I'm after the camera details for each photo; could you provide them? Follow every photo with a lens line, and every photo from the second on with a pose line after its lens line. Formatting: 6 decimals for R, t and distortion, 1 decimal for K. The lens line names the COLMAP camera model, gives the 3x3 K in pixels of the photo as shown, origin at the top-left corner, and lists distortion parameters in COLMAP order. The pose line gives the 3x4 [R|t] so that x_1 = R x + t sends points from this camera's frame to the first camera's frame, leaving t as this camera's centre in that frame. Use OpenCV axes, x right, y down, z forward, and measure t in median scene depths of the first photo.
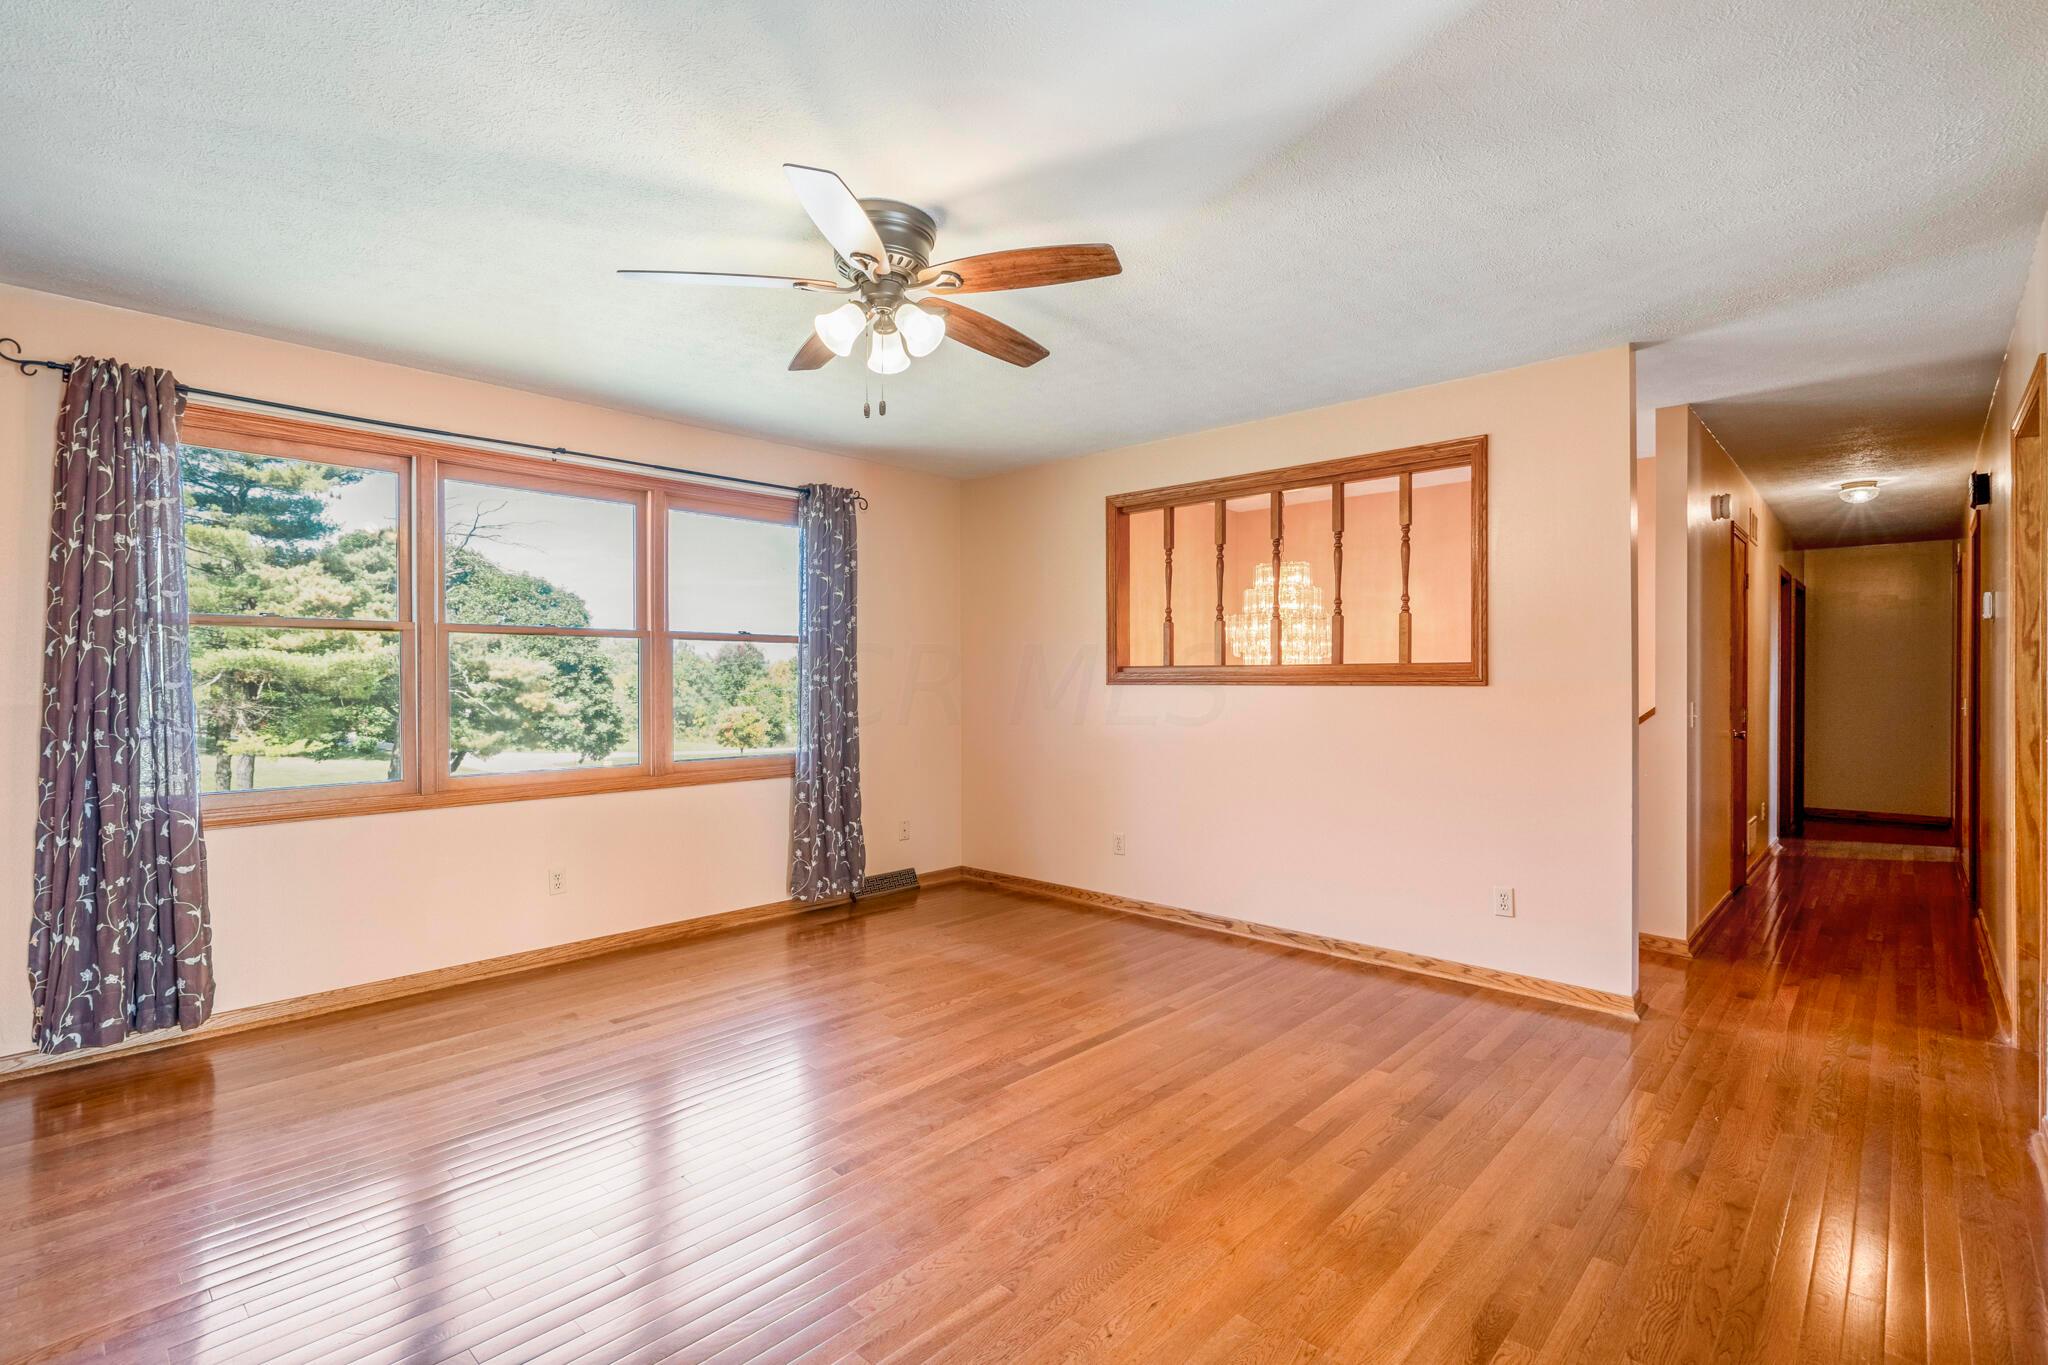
lens RADIAL K [[960.4, 0, 1045.5], [0, 960.4, 689.4], [0, 0, 1]] dist [0.004930, -0.001352]
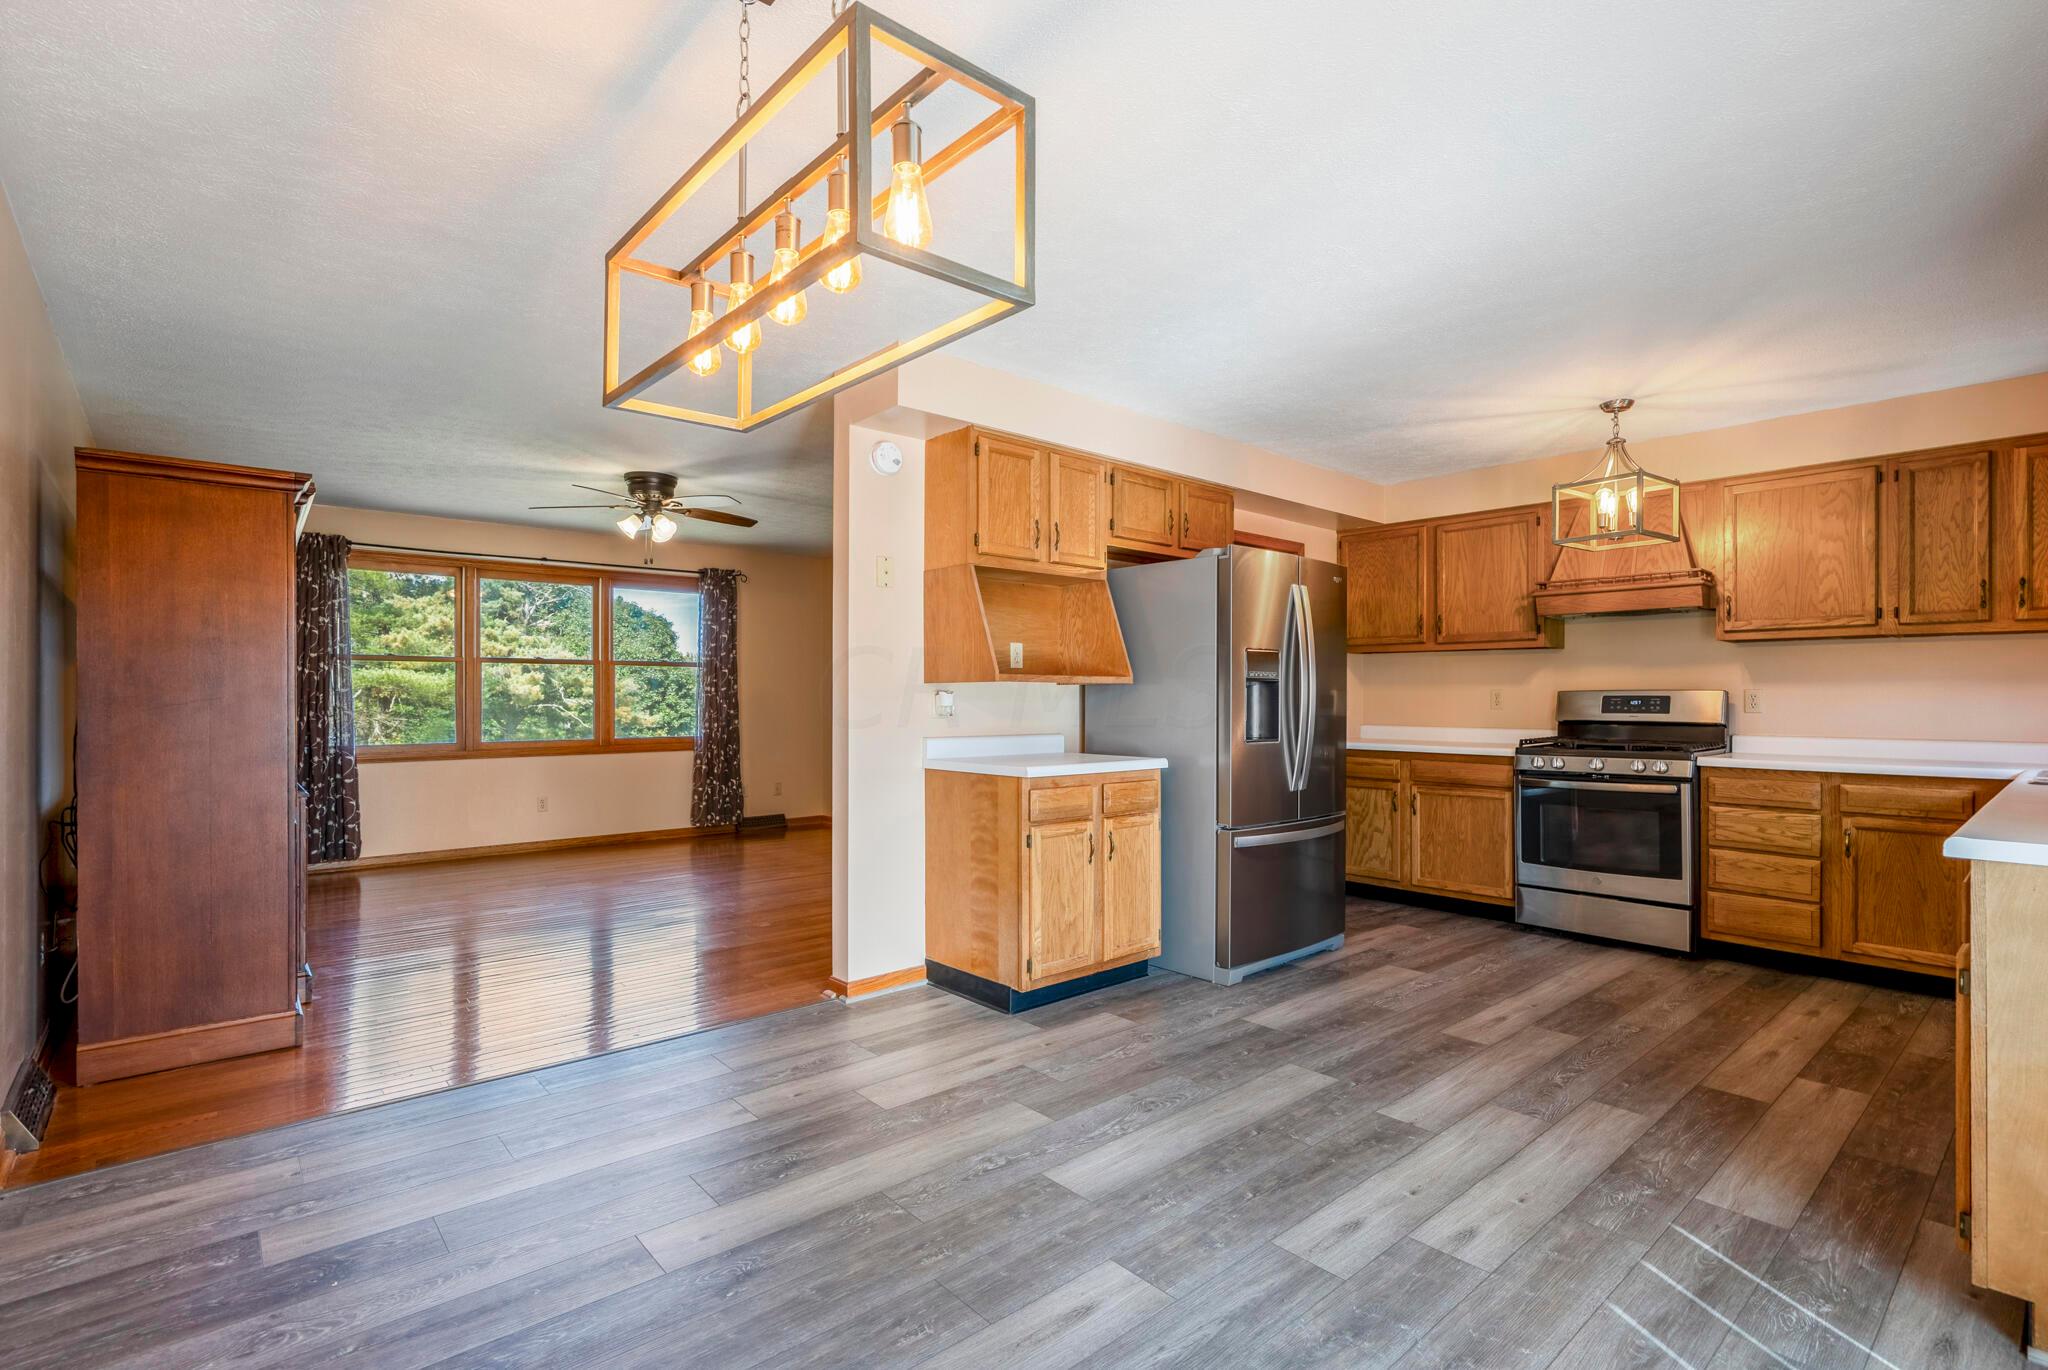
lens RADIAL K [[960.4, 0, 1036.1], [0, 960.4, 694.4], [0, 0, 1]] dist [0.004930, -0.001352]
pose [[0.995408, 0.000450, -0.095722, 0.455166], [-0.001629, 0.999924, -0.012245, 0.016448], [0.095710, 0.012345, 0.995333, -0.540755]]
